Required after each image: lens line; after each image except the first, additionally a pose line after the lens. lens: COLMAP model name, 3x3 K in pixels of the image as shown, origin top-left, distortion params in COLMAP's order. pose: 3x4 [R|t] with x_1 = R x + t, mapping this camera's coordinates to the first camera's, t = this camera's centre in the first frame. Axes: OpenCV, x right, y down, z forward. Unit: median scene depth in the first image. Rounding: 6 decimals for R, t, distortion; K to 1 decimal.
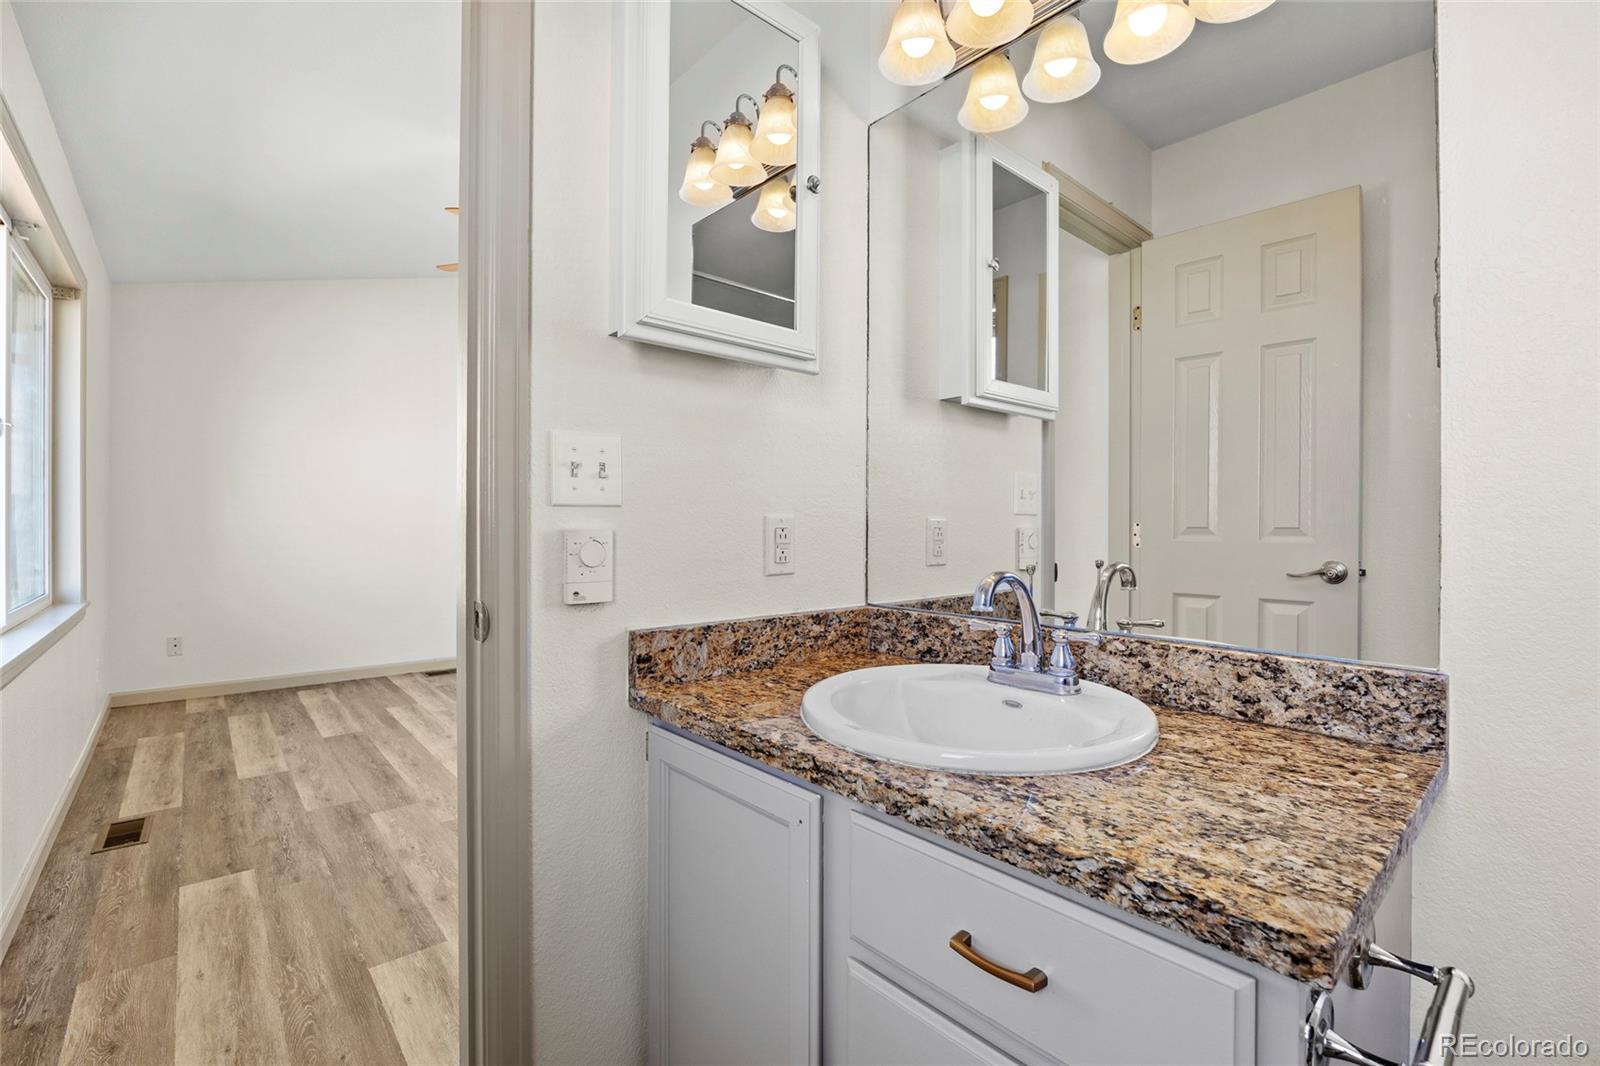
lens RADIAL K [[680.1, 0, 799.1], [0, 680.1, 526.8], [0, 0, 1]] dist [-0.003115, -0.000539]
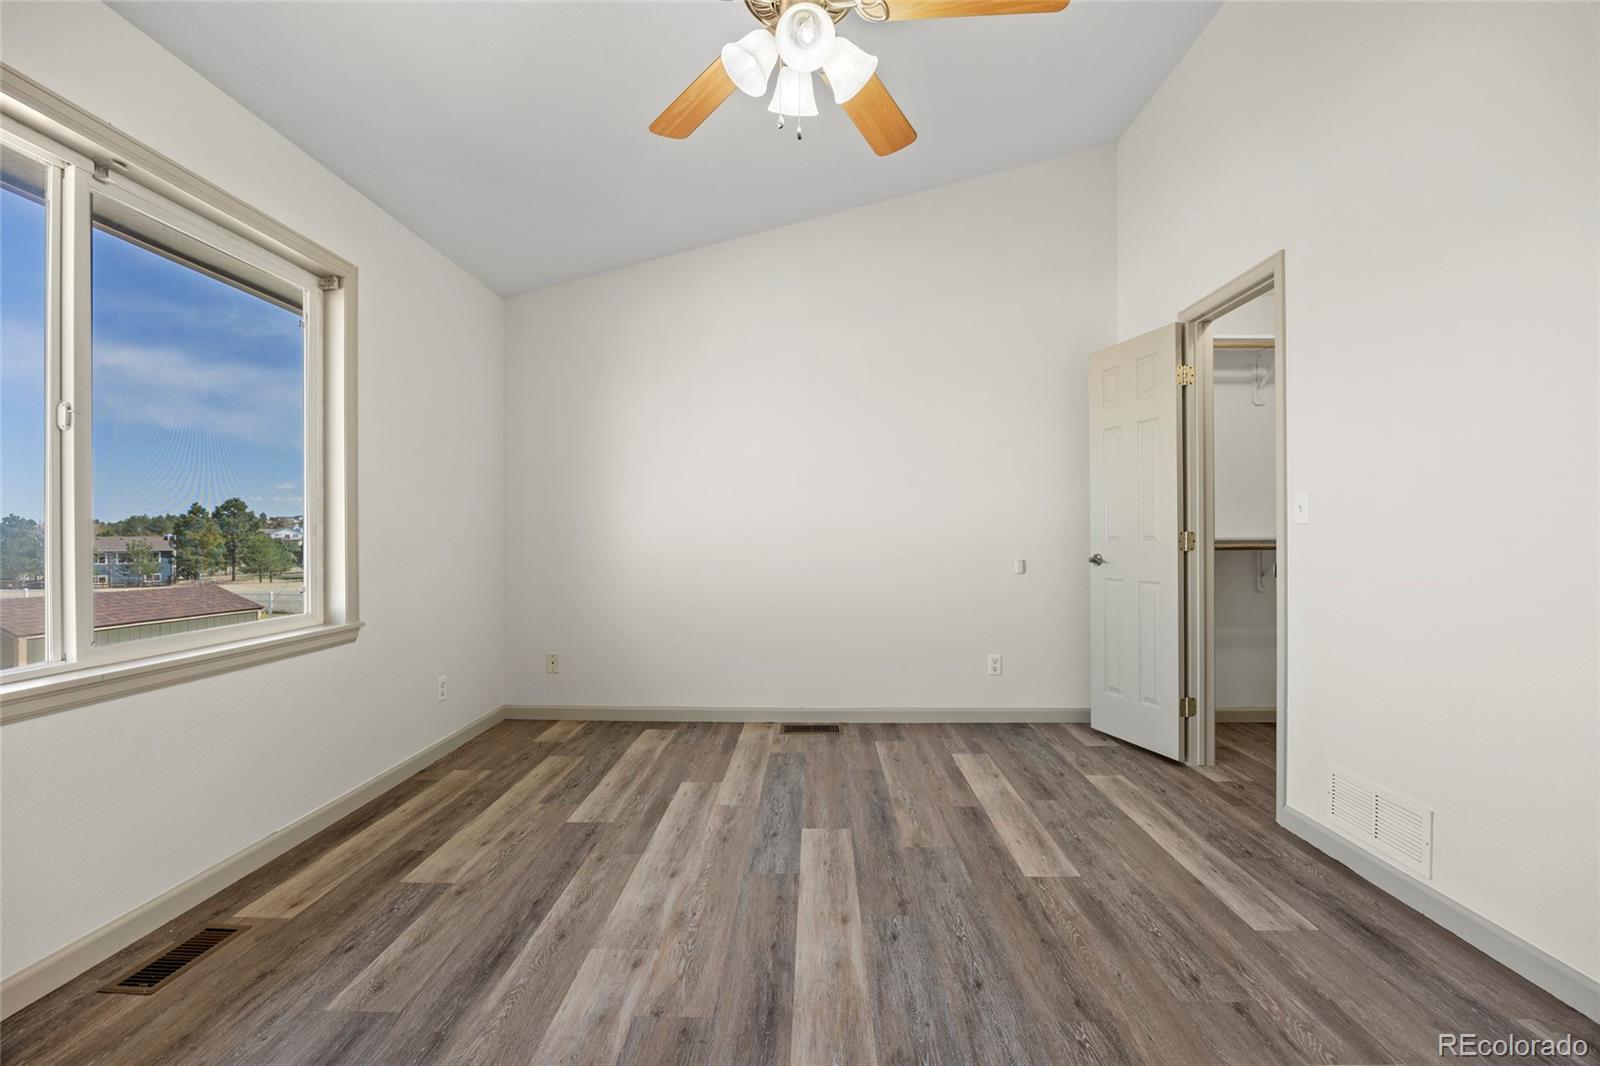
lens RADIAL K [[680.1, 0, 798.6], [0, 680.1, 536.0], [0, 0, 1]] dist [-0.003115, -0.000539]
pose [[0.730796, -0.003379, -0.682587, -0.000188], [-0.000385, 0.999986, -0.005362, -0.001381], [0.682596, 0.004181, 0.730784, 0.730515]]
